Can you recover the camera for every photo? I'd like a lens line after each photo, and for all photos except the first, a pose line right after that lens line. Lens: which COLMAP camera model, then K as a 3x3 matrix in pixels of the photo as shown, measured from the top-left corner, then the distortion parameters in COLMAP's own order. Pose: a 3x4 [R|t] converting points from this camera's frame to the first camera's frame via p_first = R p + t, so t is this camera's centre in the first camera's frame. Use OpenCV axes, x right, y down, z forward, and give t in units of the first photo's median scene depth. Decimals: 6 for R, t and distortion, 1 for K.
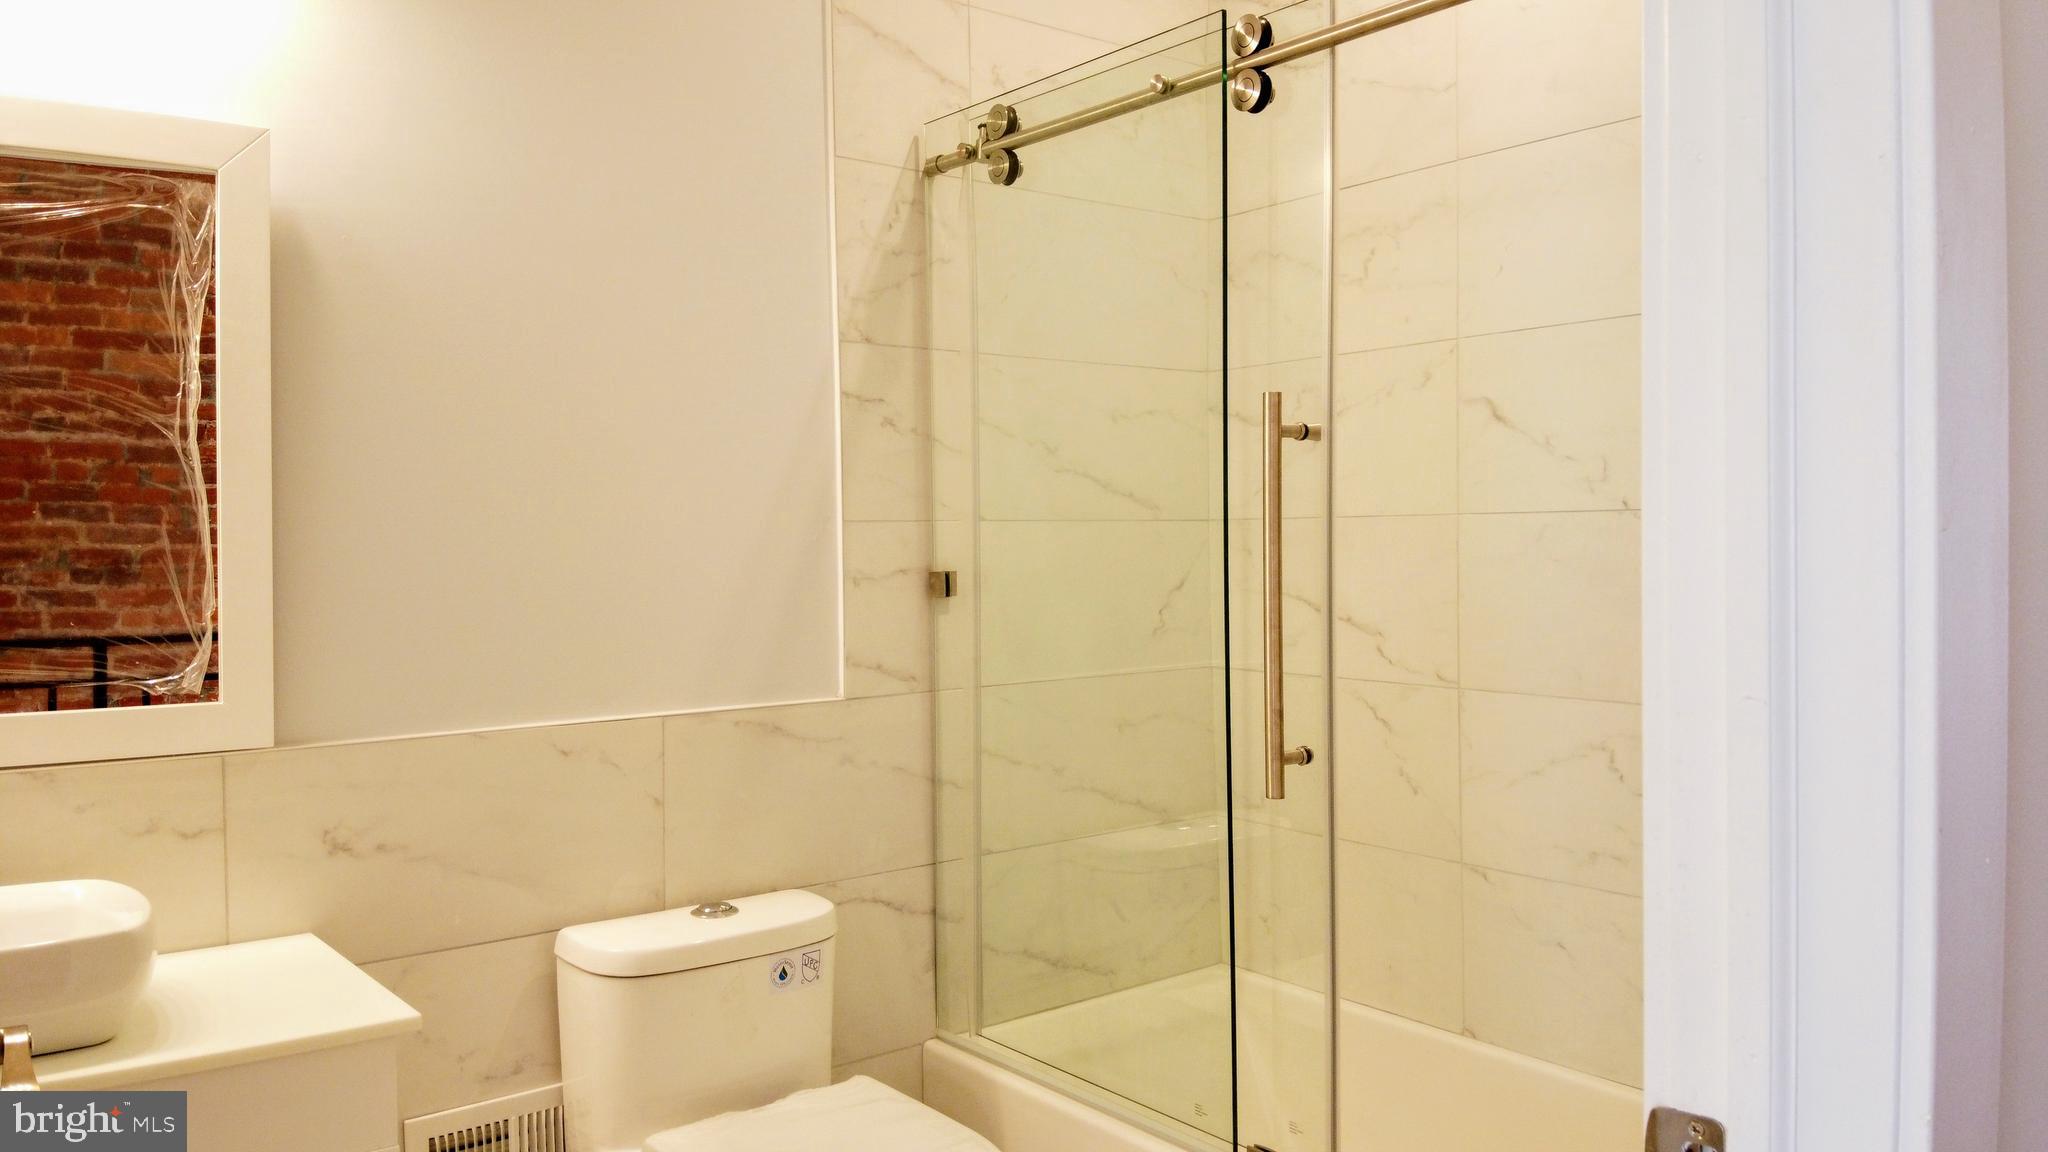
lens RADIAL K [[1509.6, 0, 1024.0], [0, 1509.6, 576.0], [0, 0, 1]] dist [0.154809, -0.355156]
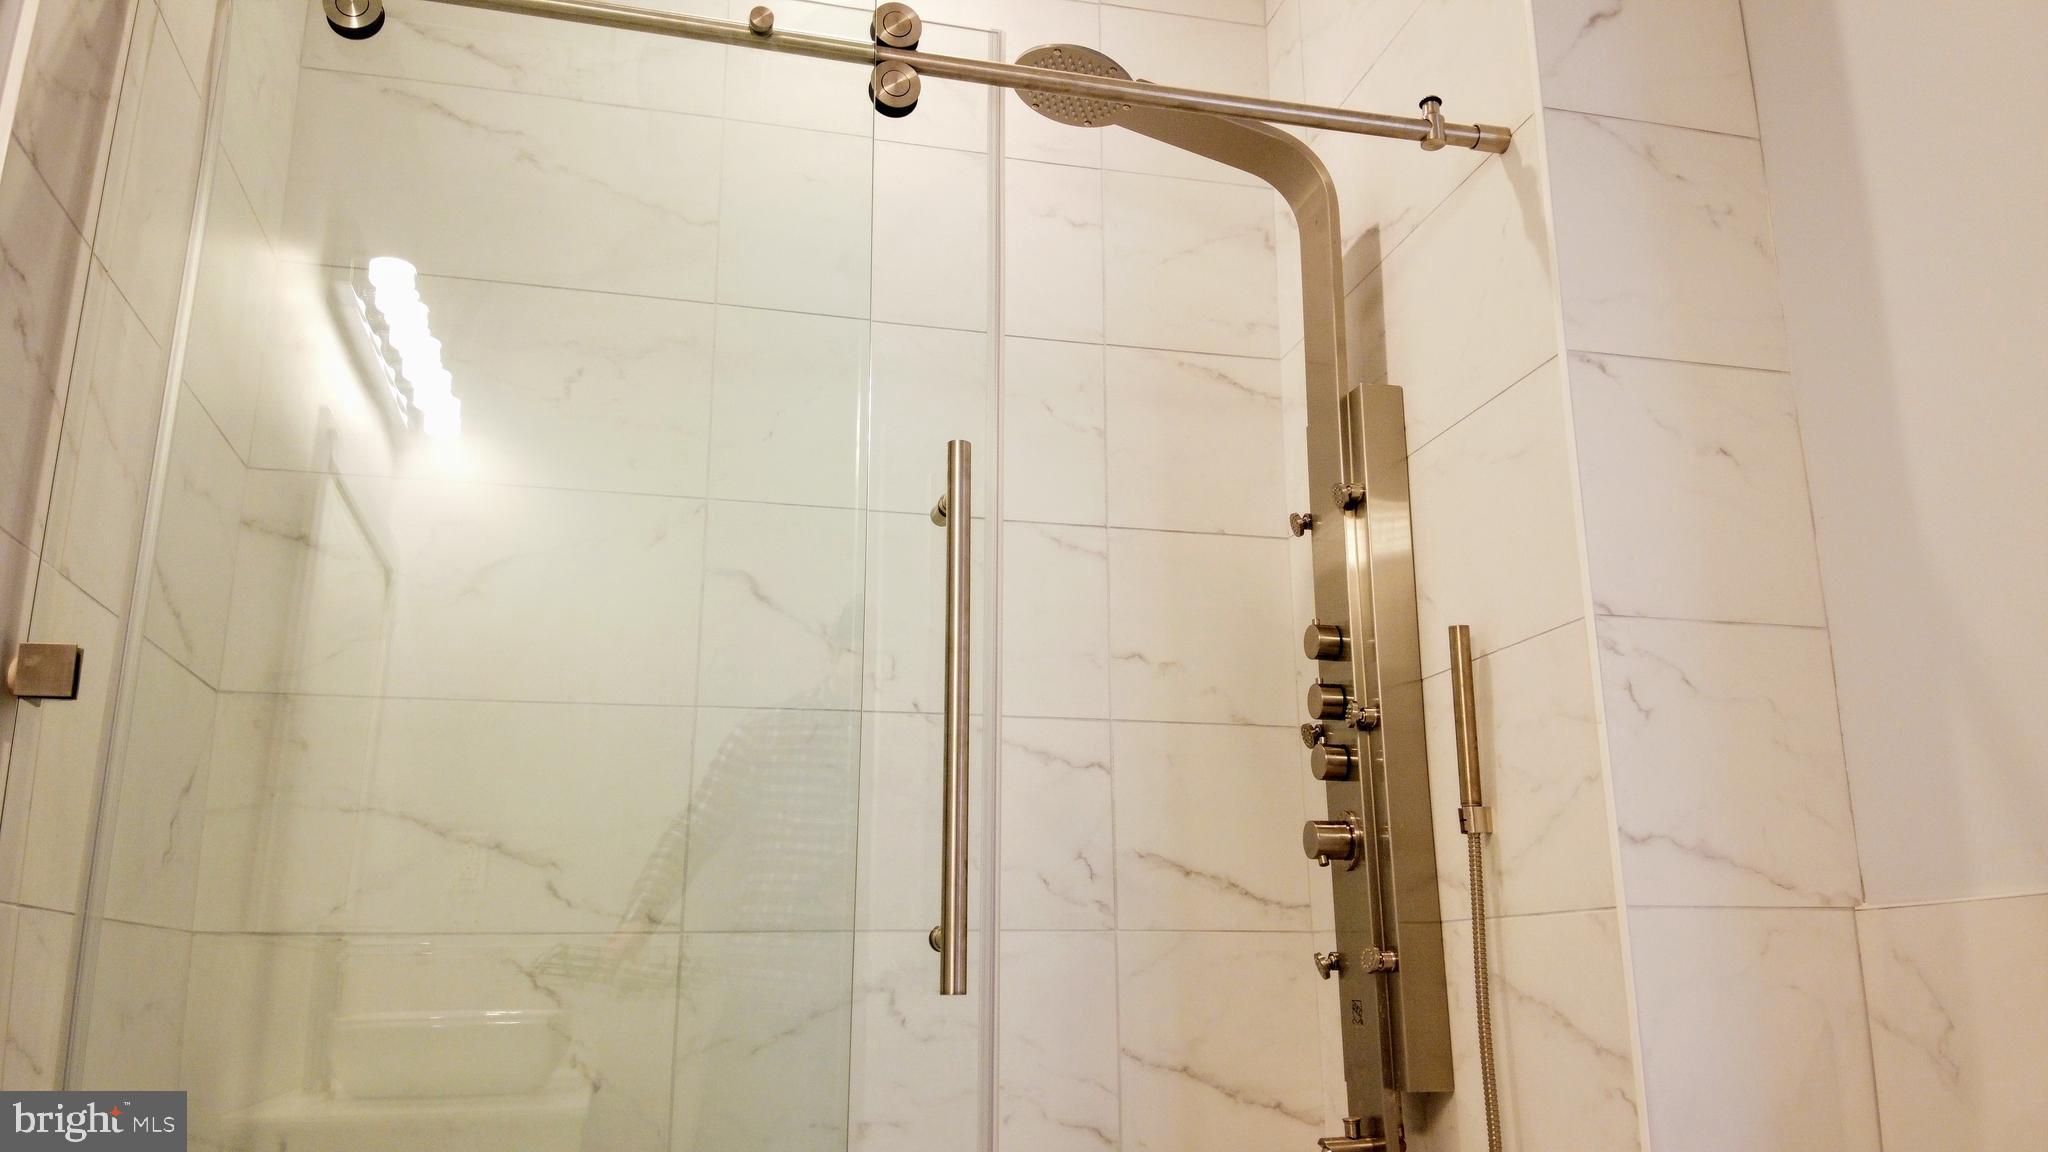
lens RADIAL K [[1543.0, 0, 1022.5], [0, 1543.0, 574.4], [0, 0, 1]] dist [0.104614, -0.185126]
pose [[0.411685, 0.241977, 0.878614, -0.378076], [0.027921, 0.960303, -0.277558, 0.124077], [-0.910898, 0.138798, 0.388586, 0.520901]]
